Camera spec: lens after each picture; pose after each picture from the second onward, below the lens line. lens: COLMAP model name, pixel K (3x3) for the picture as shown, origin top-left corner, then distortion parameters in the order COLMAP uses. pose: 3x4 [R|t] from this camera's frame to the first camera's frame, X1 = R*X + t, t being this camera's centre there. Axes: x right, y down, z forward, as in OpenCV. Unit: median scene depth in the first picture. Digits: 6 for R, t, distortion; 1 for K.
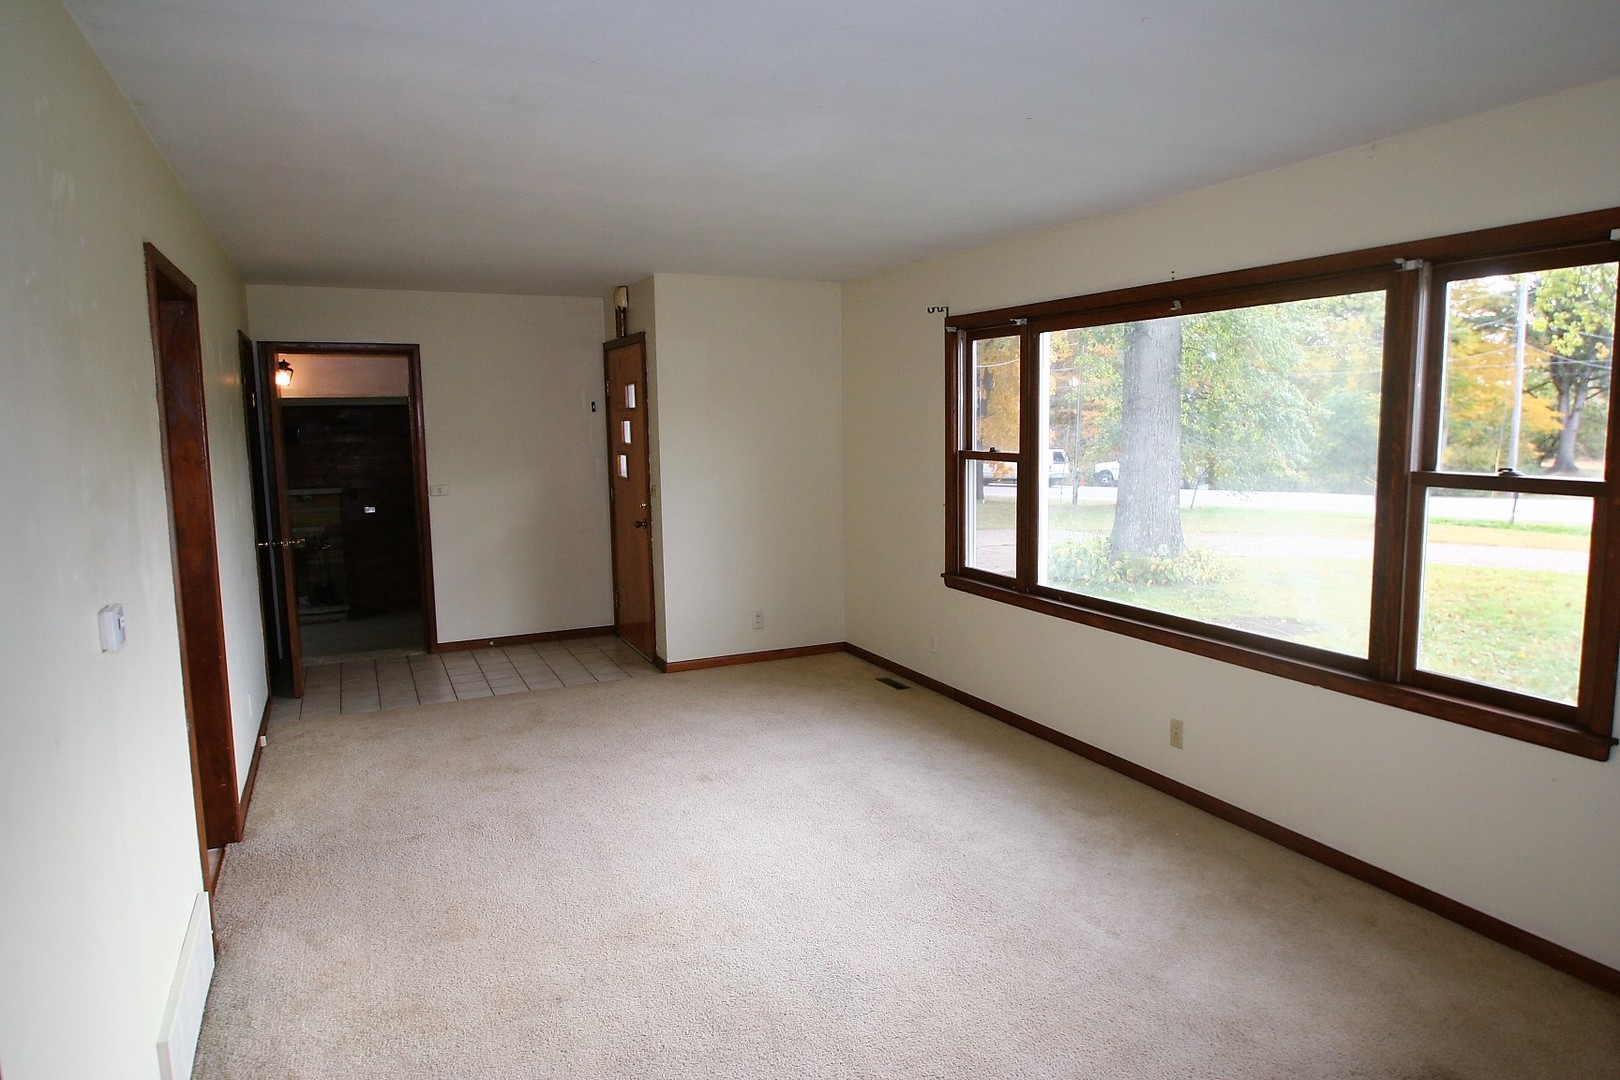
lens RADIAL K [[1018.6, 0, 841.6], [0, 1018.6, 544.3], [0, 0, 1]] dist [-0.025810, -0.000418]
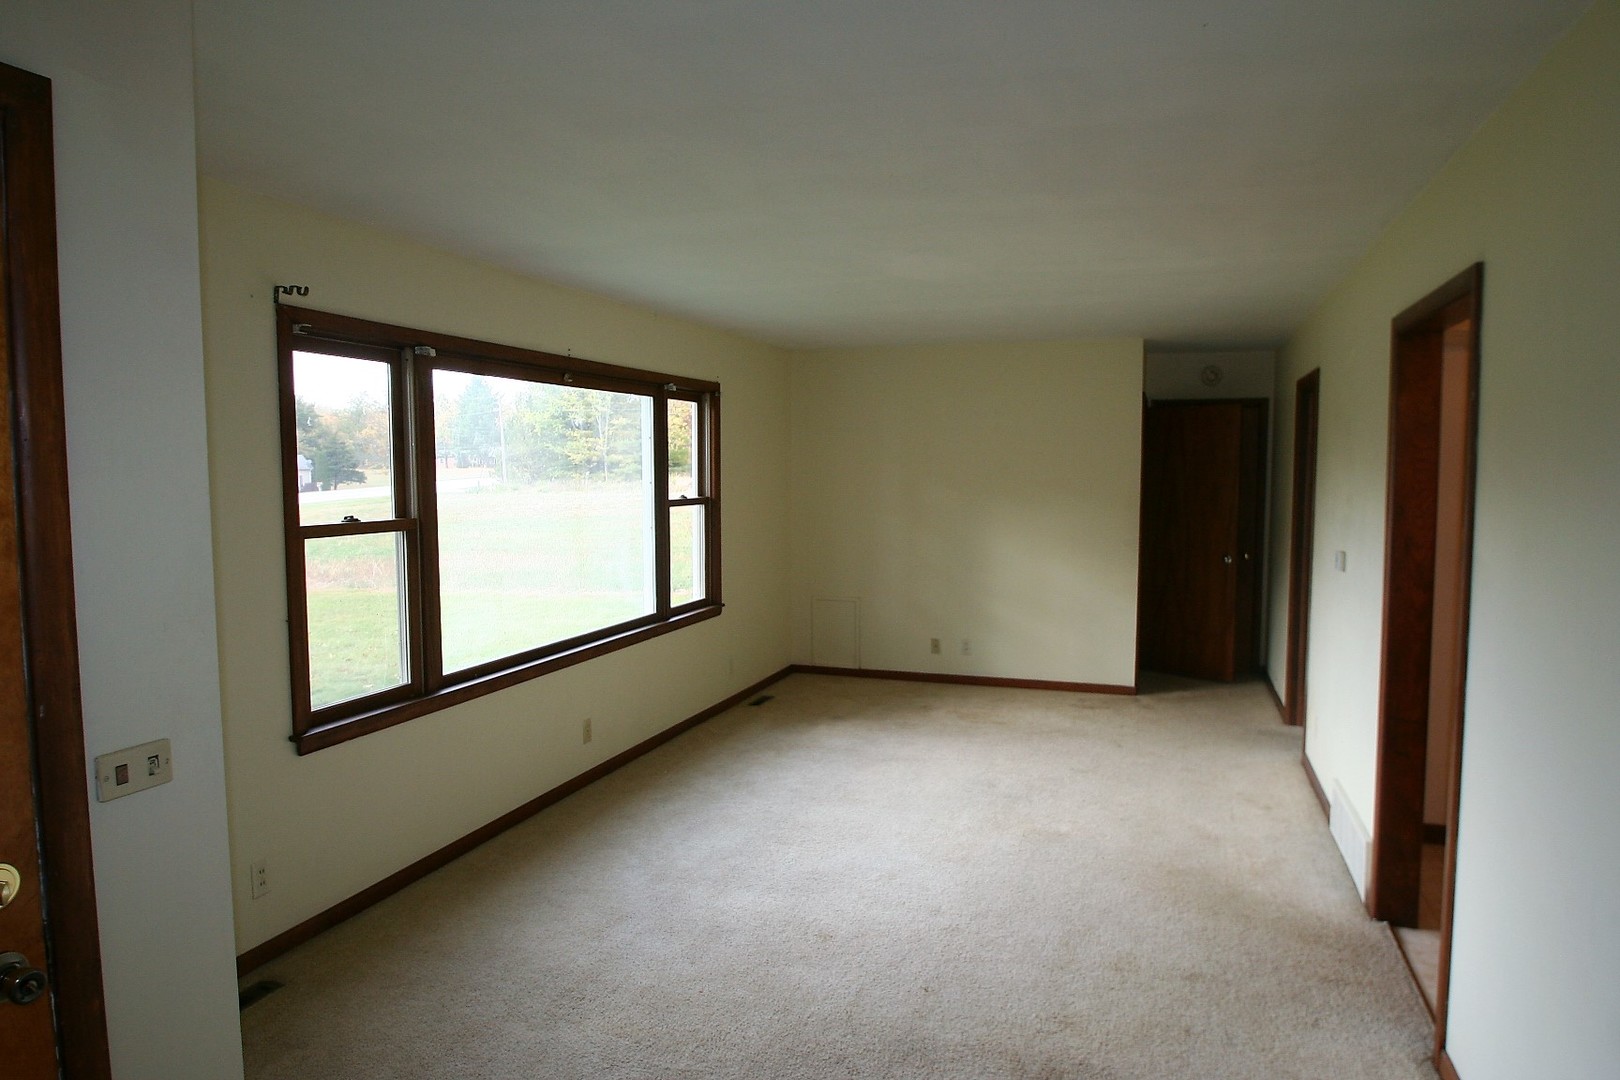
lens RADIAL K [[1018.6, 0, 841.6], [0, 1018.6, 544.3], [0, 0, 1]] dist [-0.025810, -0.000418]
pose [[-0.719355, -0.039702, 0.693507, -0.586822], [0.097264, 0.982773, 0.157151, -0.157154], [-0.687799, 0.180501, -0.703102, 1.310145]]
